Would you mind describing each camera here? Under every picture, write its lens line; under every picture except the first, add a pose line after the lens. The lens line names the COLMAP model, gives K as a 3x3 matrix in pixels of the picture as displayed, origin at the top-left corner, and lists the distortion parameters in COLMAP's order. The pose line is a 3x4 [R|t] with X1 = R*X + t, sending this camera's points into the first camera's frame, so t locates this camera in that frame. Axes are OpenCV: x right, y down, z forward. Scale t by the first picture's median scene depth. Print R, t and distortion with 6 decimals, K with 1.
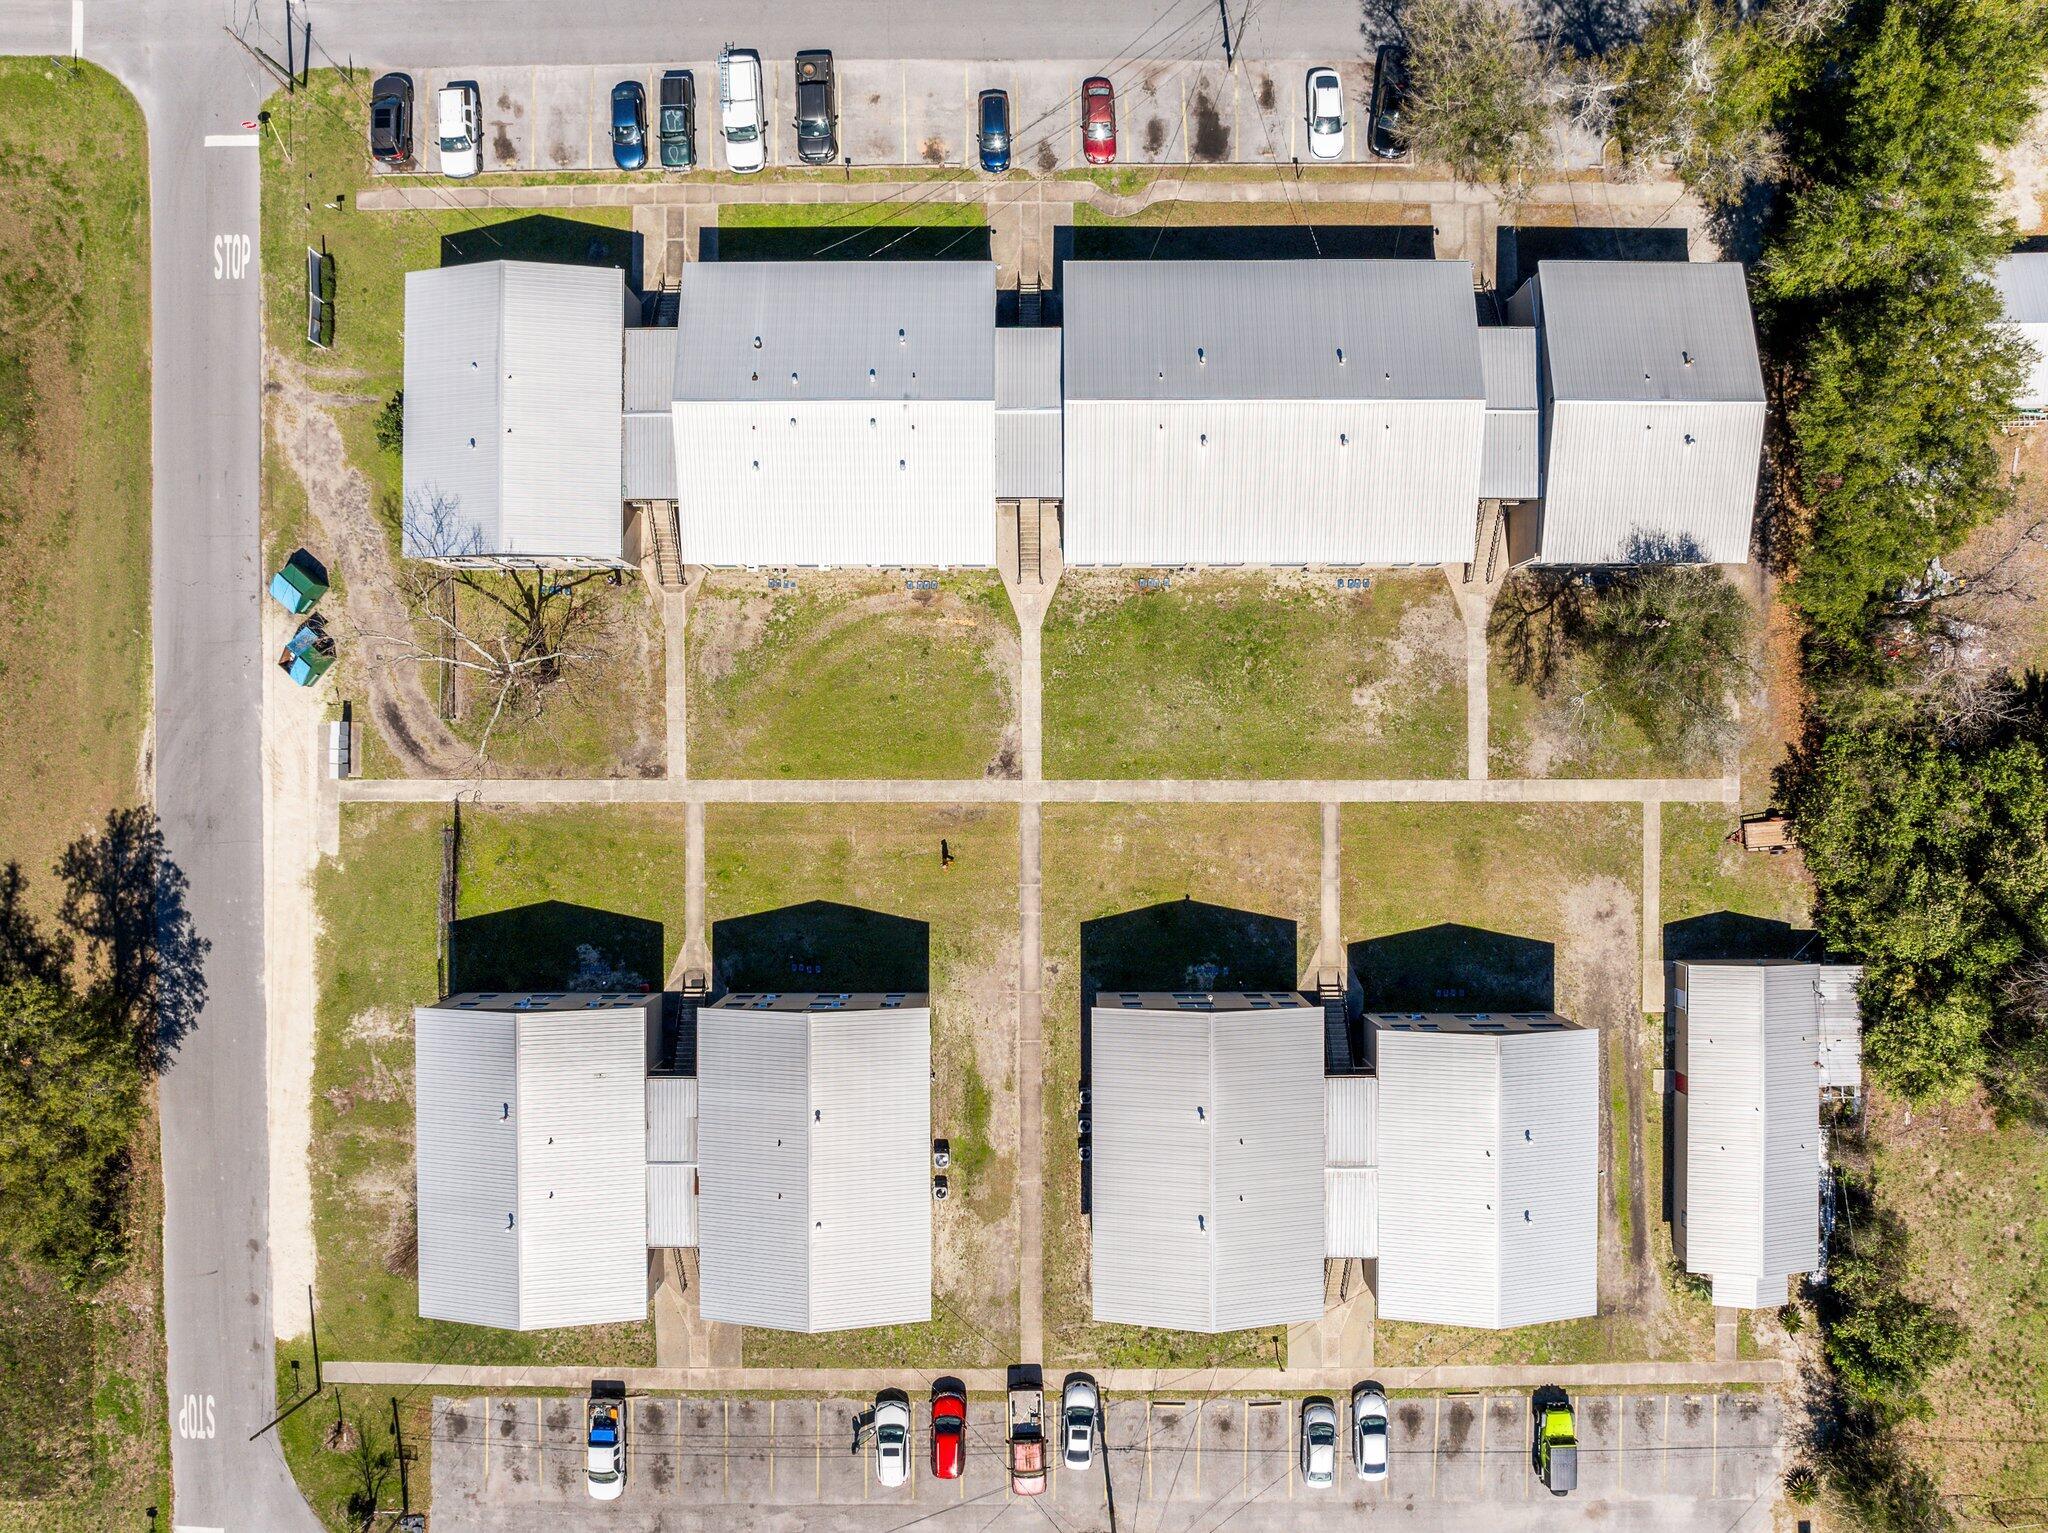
lens RADIAL K [[1449.1, 0, 1024.0], [0, 1449.1, 766.5], [0, 0, 1]] dist [-0.038097, -0.003414]
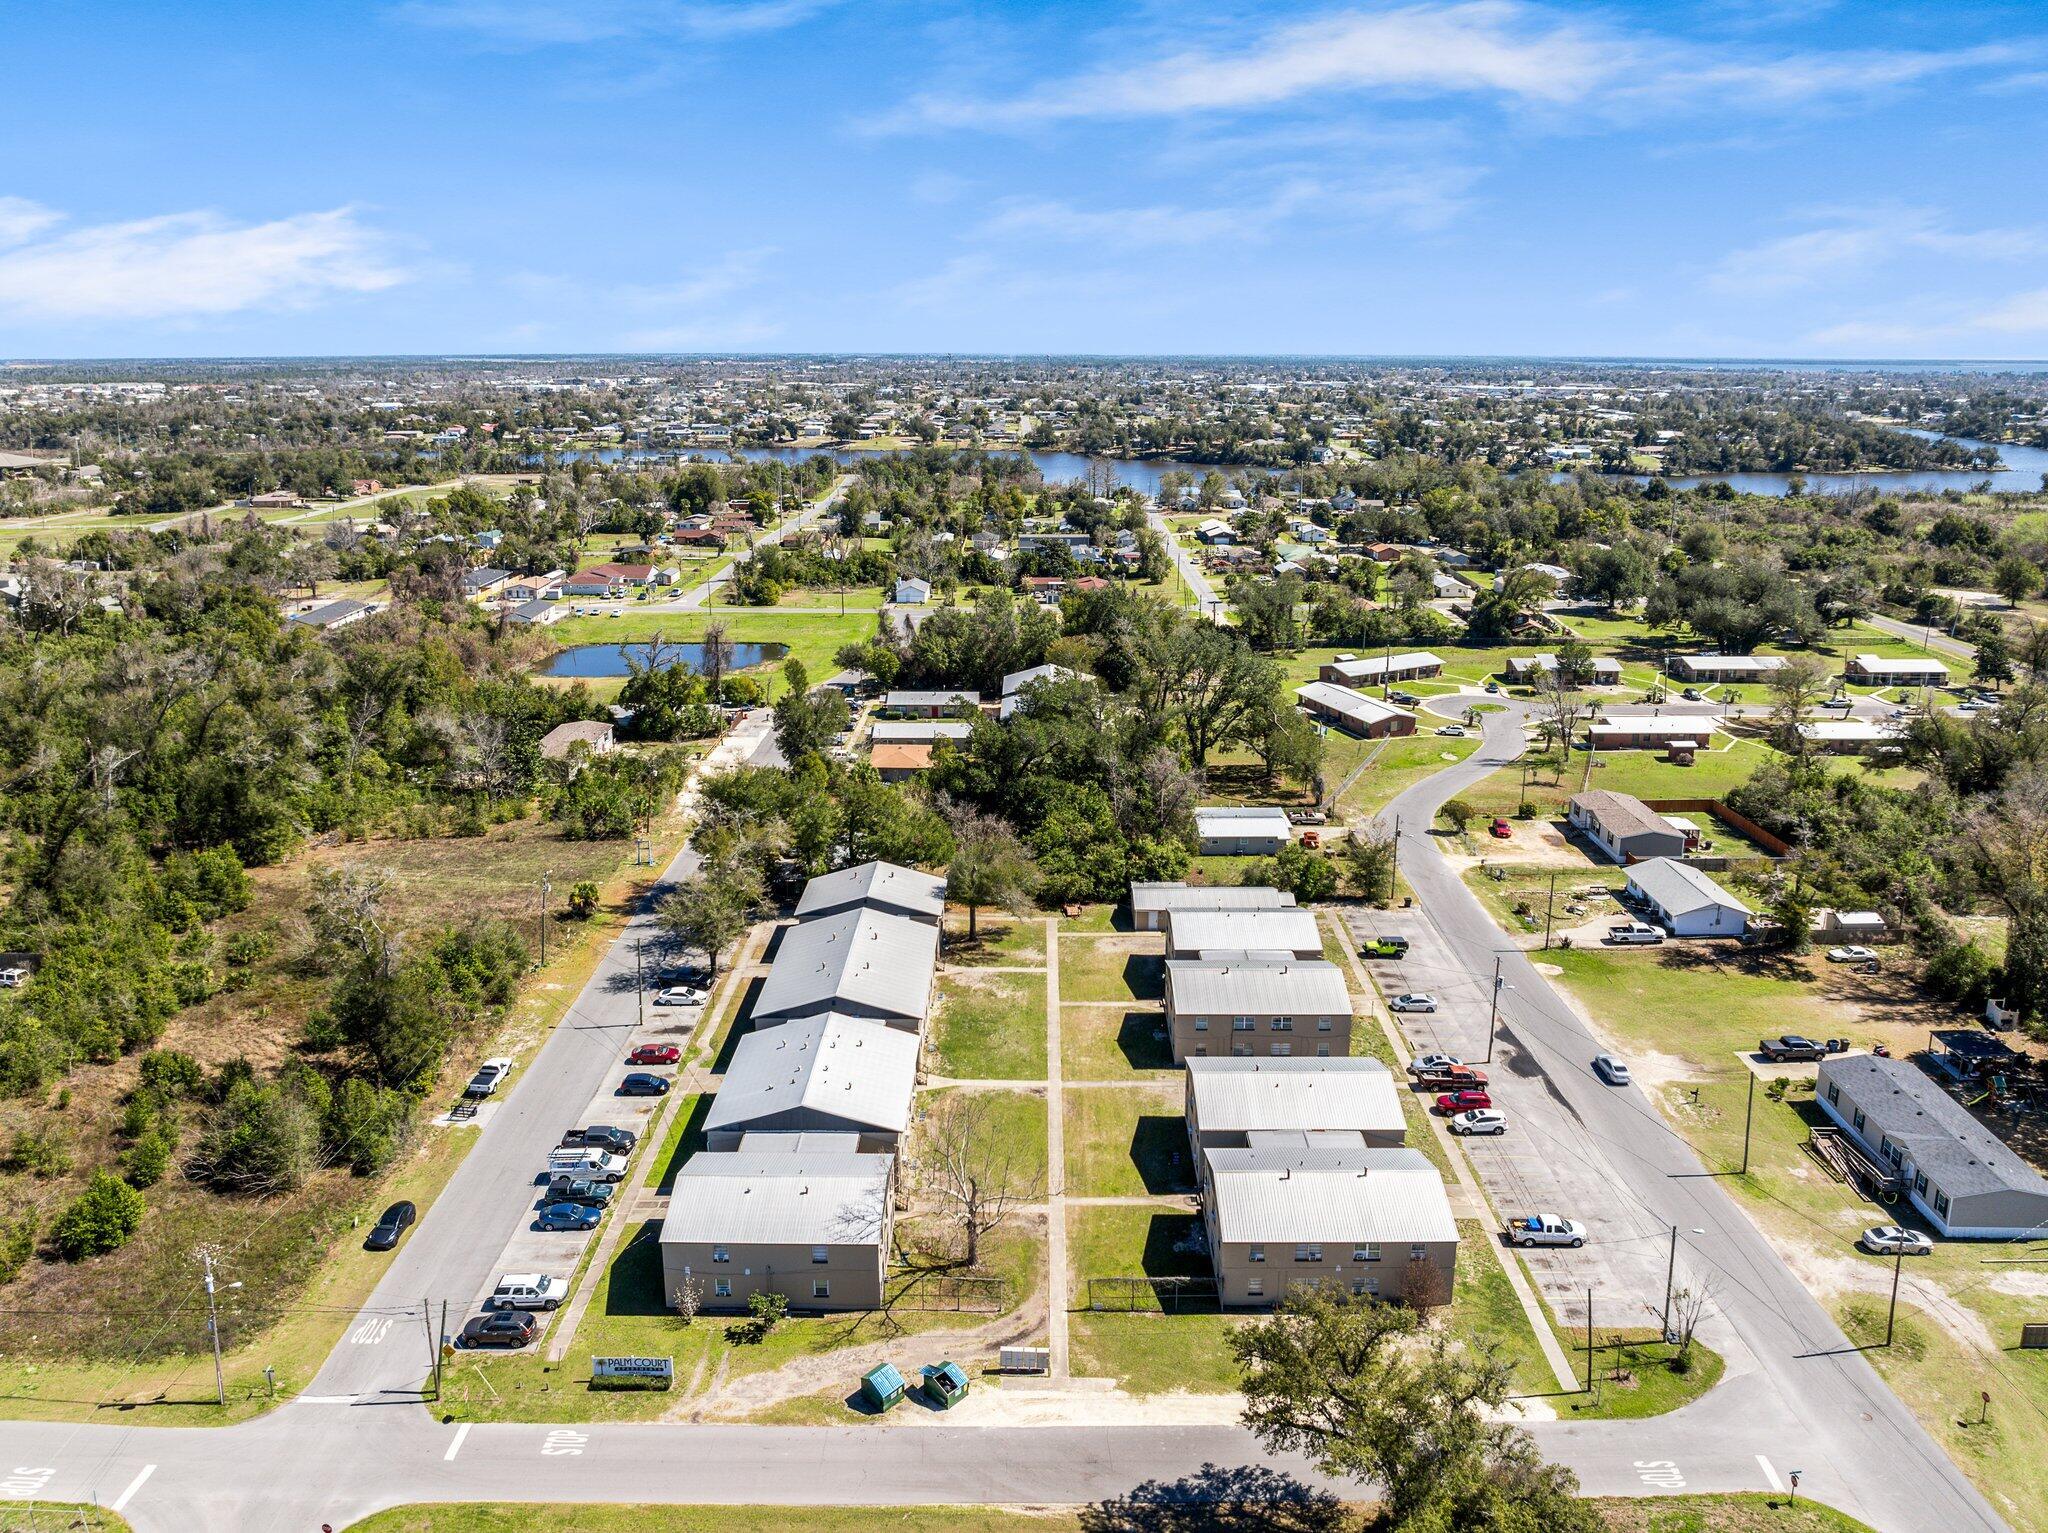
lens RADIAL K [[1449.1, 0, 1024.0], [0, 1449.1, 766.5], [0, 0, 1]] dist [-0.038097, -0.003414]
pose [[0.011693, -0.272043, 0.962214, -1.459511], [0.999925, 0.006609, -0.010283, -0.003289], [-0.003562, 0.962263, 0.272100, 0.214124]]
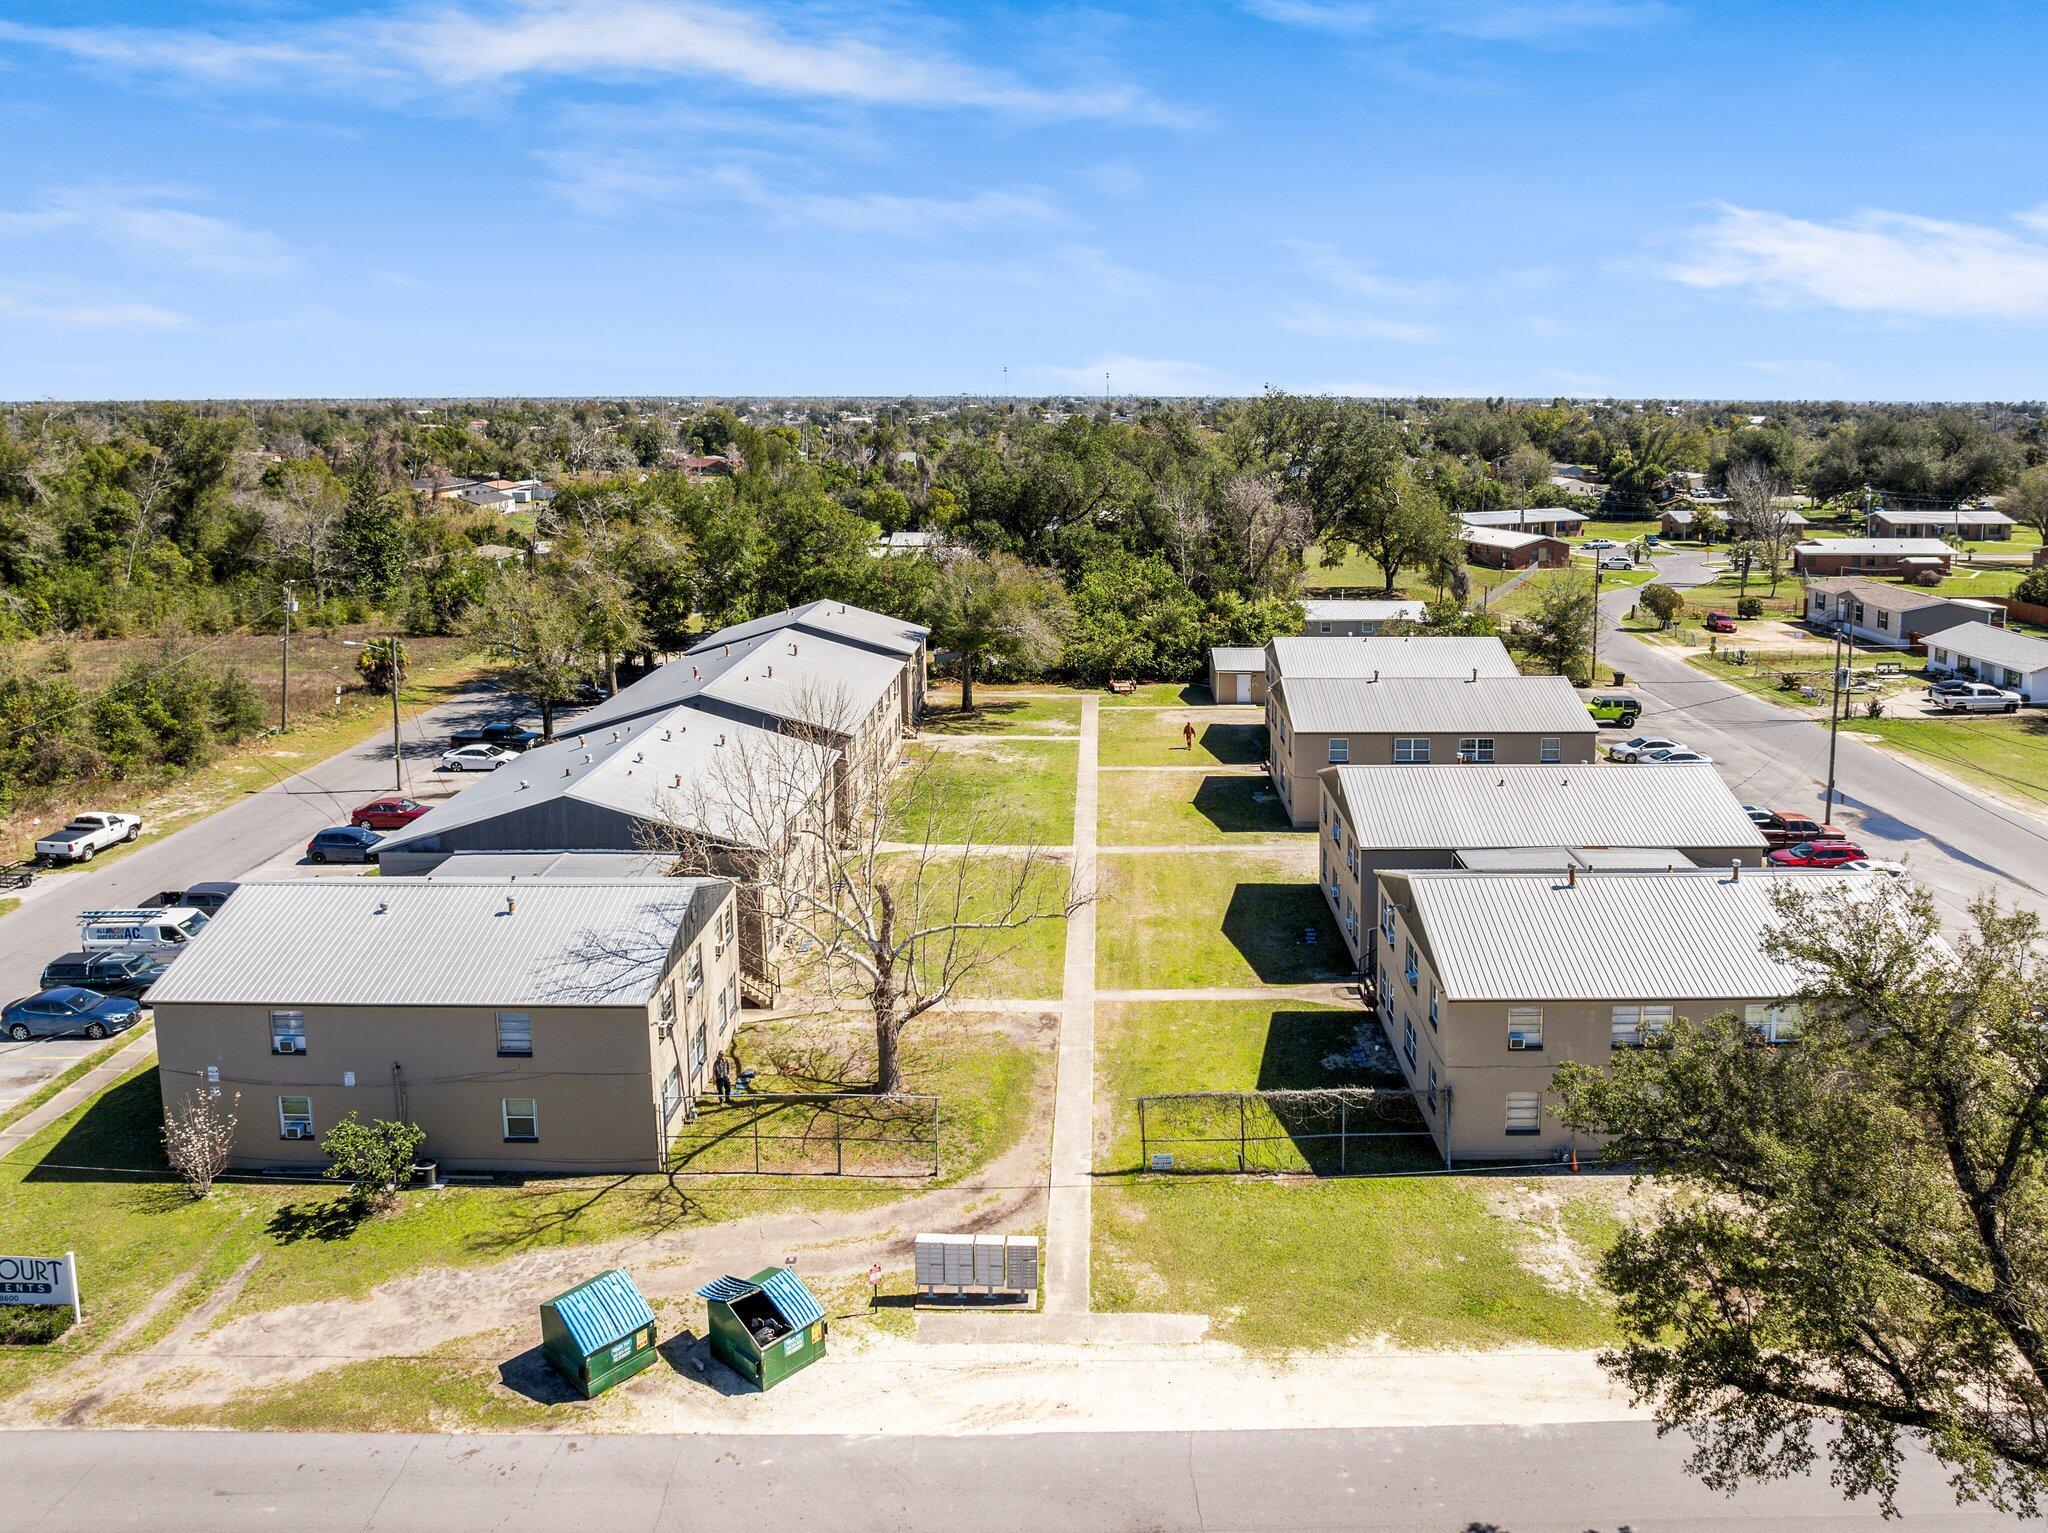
lens RADIAL K [[1460.3, 0, 1108.4], [0, 1460.3, 761.4], [0, 0, 1]] dist [-0.042966, 0.009774]
pose [[-0.003719, -0.236632, 0.971592, -0.883609], [0.999982, 0.003643, 0.004715, 0.027414], [-0.004655, 0.971593, 0.236614, 0.724382]]
